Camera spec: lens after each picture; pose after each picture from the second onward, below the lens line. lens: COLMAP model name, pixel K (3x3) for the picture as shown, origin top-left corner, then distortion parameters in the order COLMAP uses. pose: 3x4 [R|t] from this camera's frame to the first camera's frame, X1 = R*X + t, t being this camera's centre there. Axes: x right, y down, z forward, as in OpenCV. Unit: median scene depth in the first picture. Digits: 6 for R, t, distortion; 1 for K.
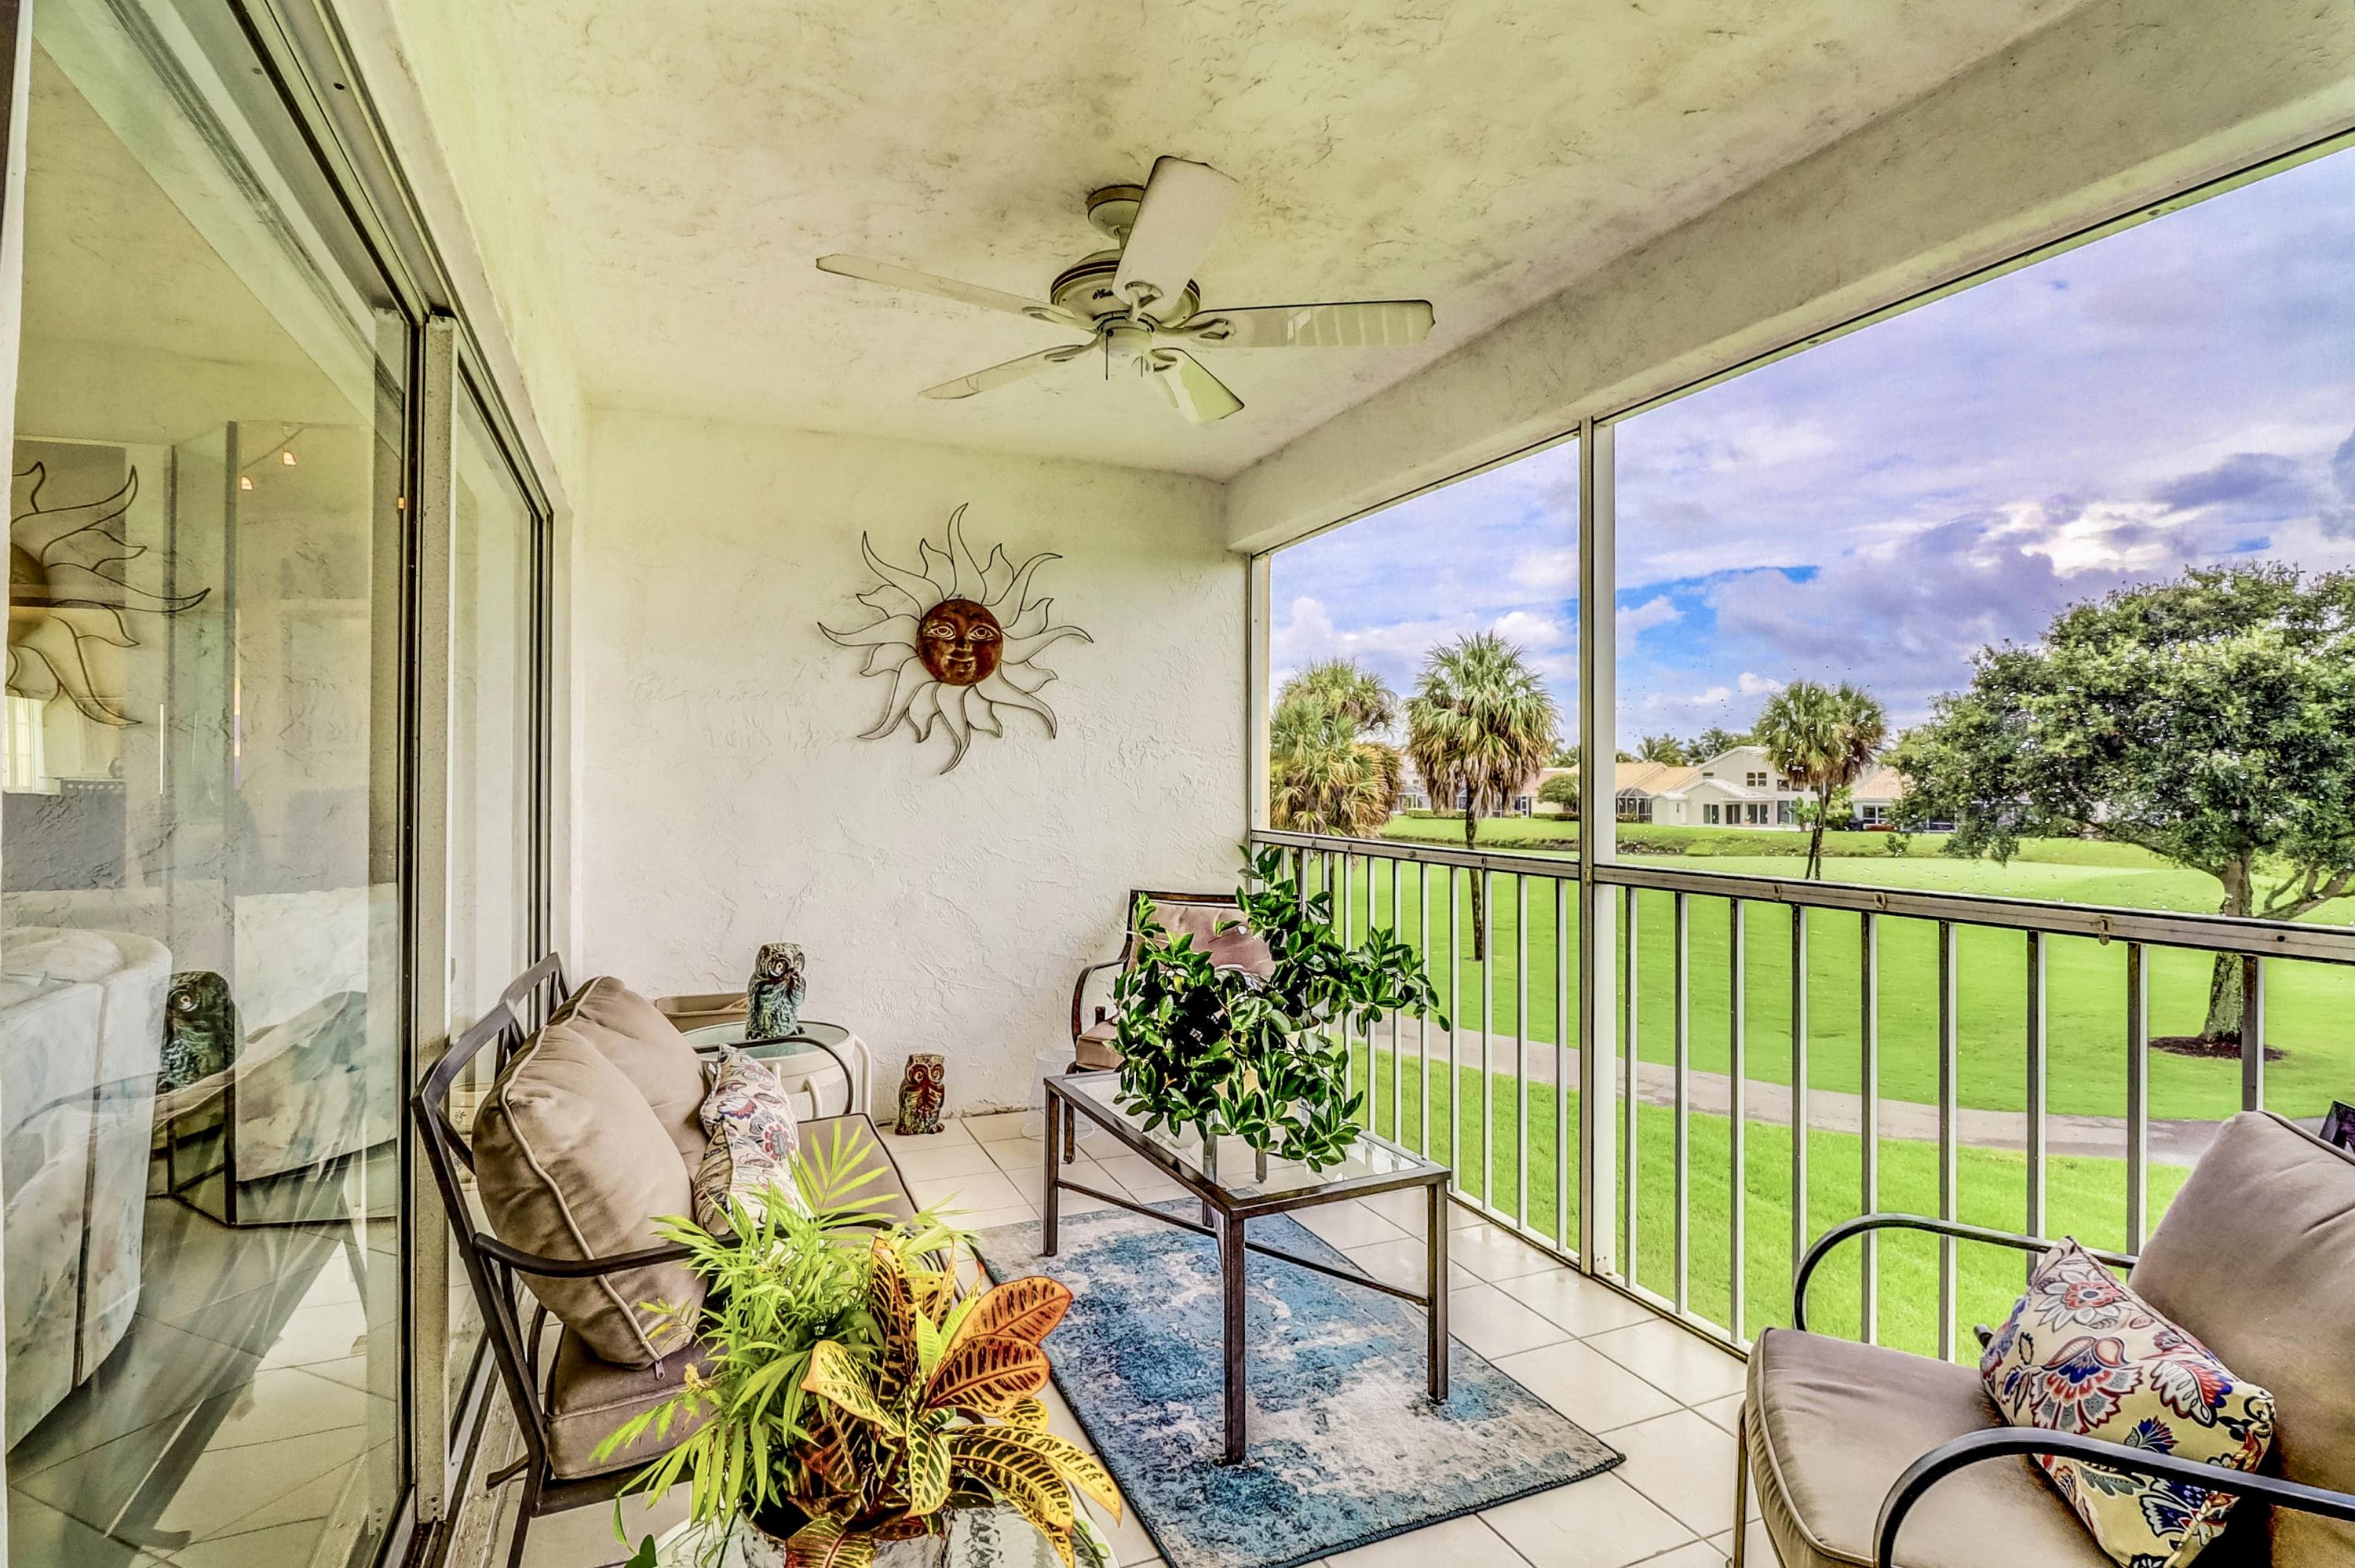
lens RADIAL K [[1097.8, 0, 1158.9], [0, 1097.8, 768.7], [0, 0, 1]] dist [0.024367, -0.016258]
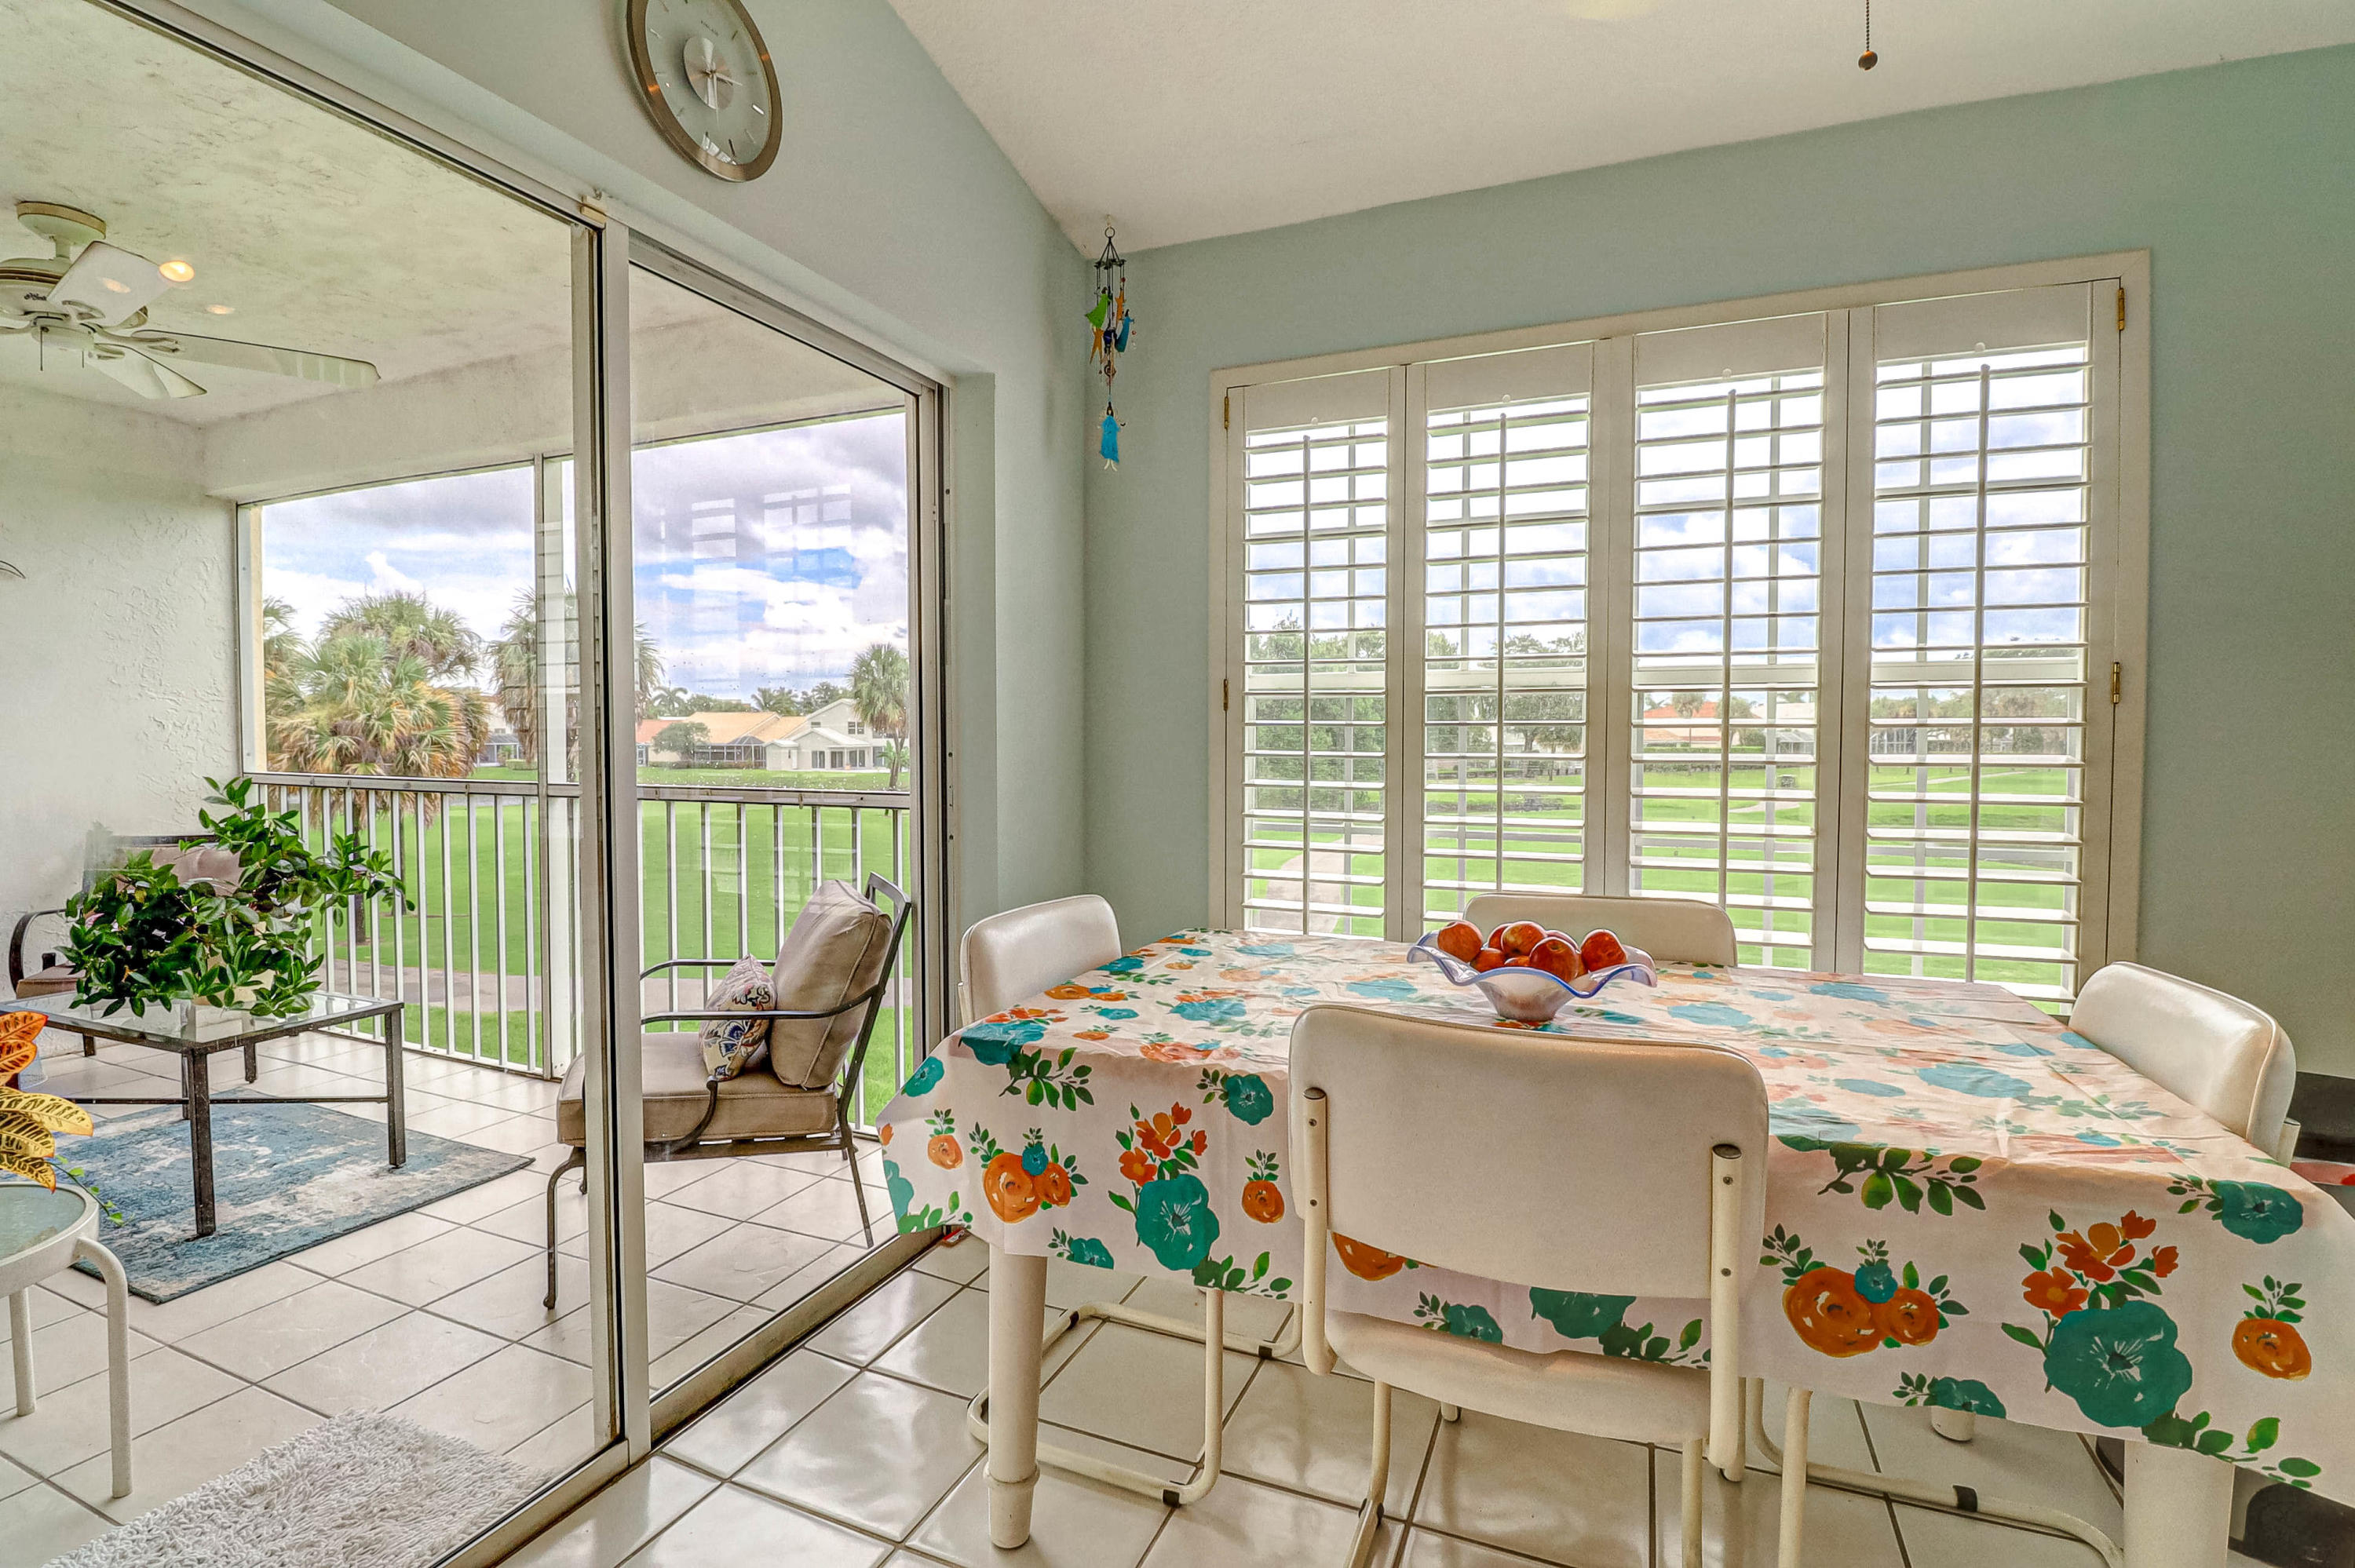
lens RADIAL K [[1089.6, 0, 1161.7], [0, 1089.6, 767.9], [0, 0, 1]] dist [0.002254, -0.012801]
pose [[0.727967, -0.025134, 0.685152, 0.014772], [-0.006181, 0.999047, 0.043216, 0.001917], [-0.685585, -0.035695, 0.727117, -0.338628]]
